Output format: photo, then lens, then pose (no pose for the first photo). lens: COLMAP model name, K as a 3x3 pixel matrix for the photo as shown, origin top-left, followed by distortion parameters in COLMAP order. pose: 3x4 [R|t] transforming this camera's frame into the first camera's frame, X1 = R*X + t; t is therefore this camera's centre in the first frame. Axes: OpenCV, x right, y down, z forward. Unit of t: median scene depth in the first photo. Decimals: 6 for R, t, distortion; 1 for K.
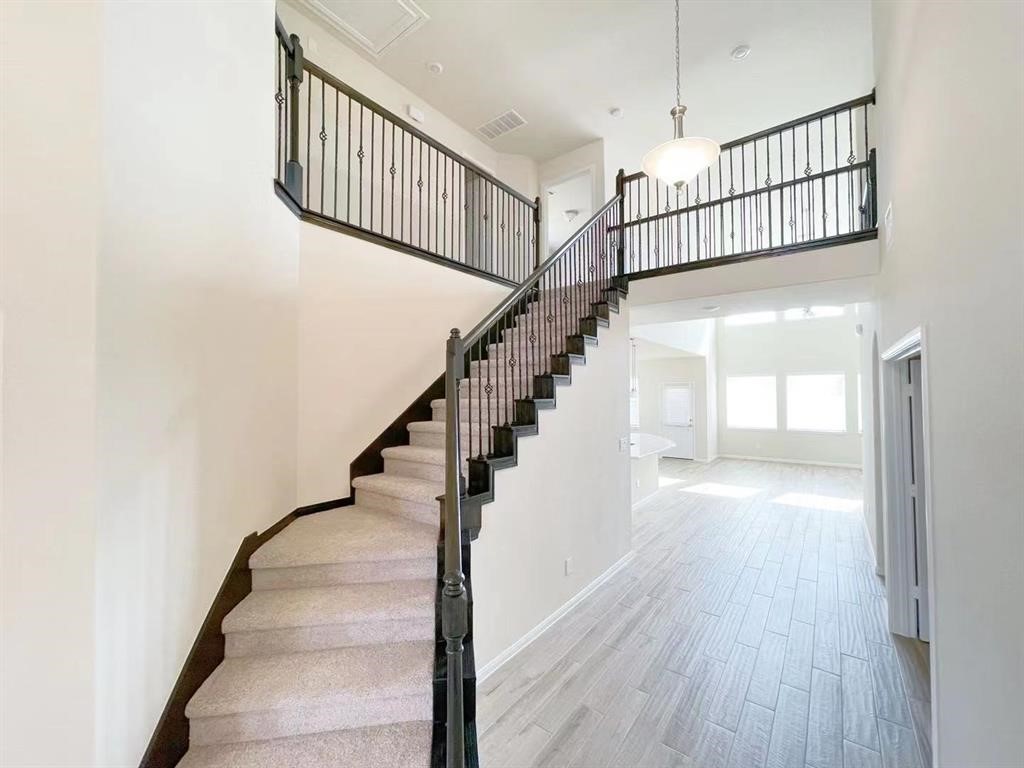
lens RADIAL K [[416.1, 0, 515.5], [0, 416.1, 384.8], [0, 0, 1]] dist [-0.008419, 0.000913]
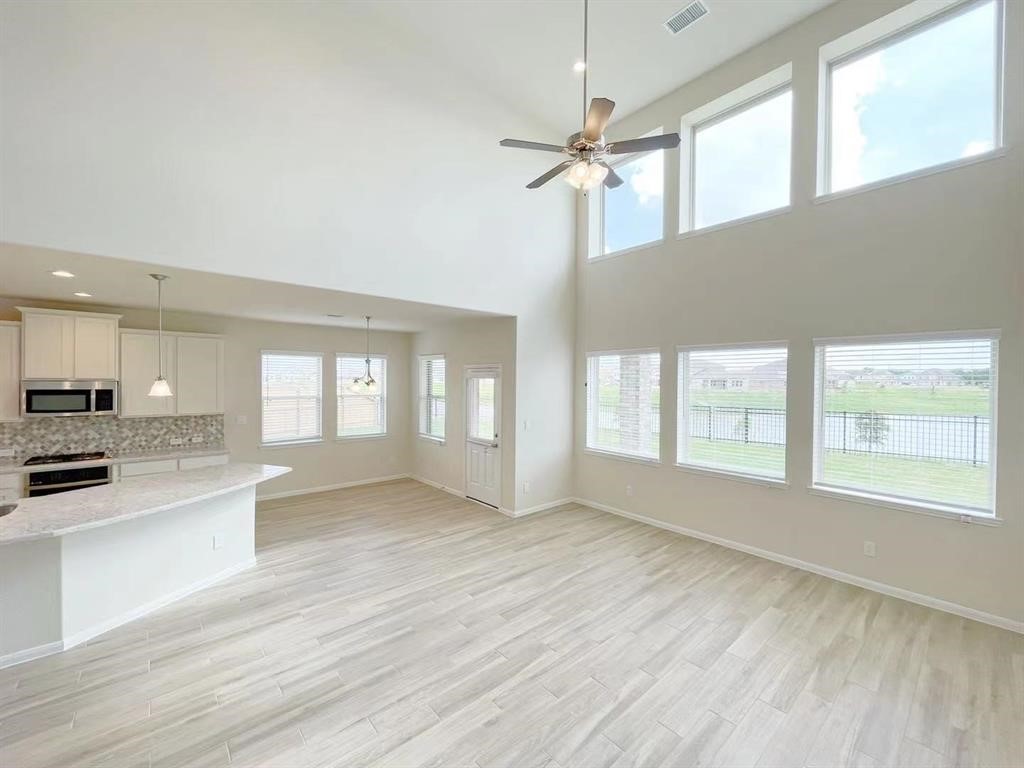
lens RADIAL K [[416.1, 0, 516.4], [0, 416.1, 383.7], [0, 0, 1]] dist [-0.008419, 0.000913]
pose [[0.978526, 0.008481, -0.205950, 0.561076], [-0.000916, 0.999322, 0.036801, -0.002141], [0.206123, -0.035822, 0.977870, 0.482505]]
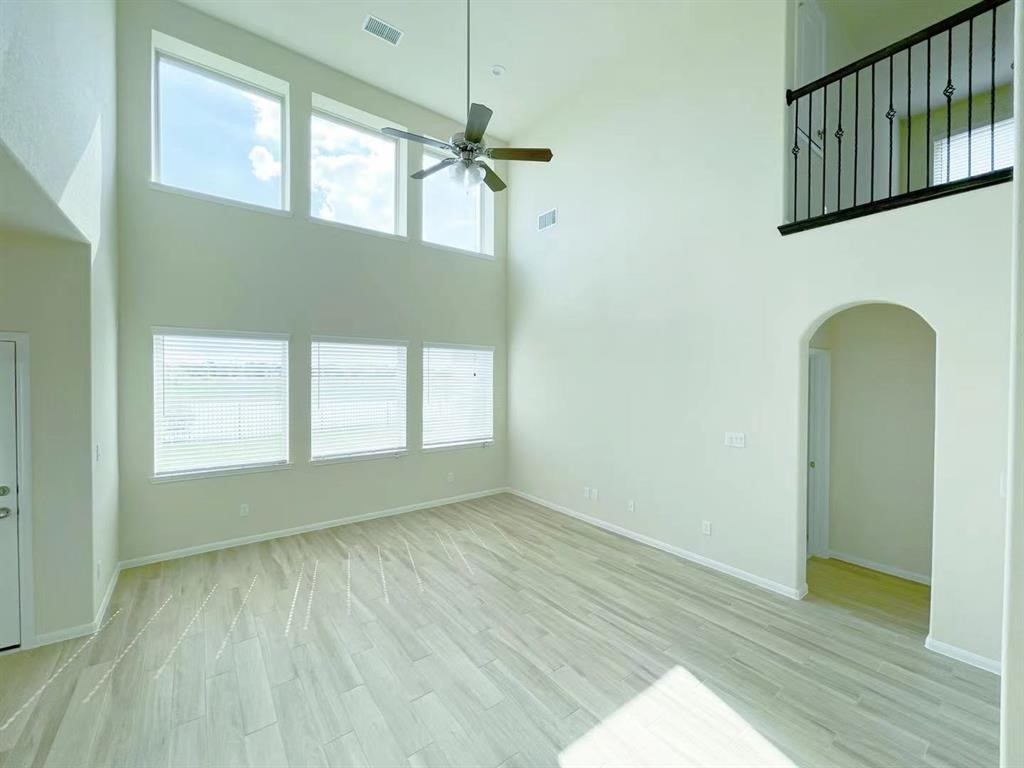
lens RADIAL K [[416.1, 0, 494.2], [0, 416.1, 383.8], [0, 0, 1]] dist [-0.008419, 0.000913]
pose [[0.293333, -0.010610, 0.955951, 0.273997], [-0.024295, 0.999533, 0.018549, 0.011874], [-0.955701, -0.028666, 0.292939, 0.662312]]
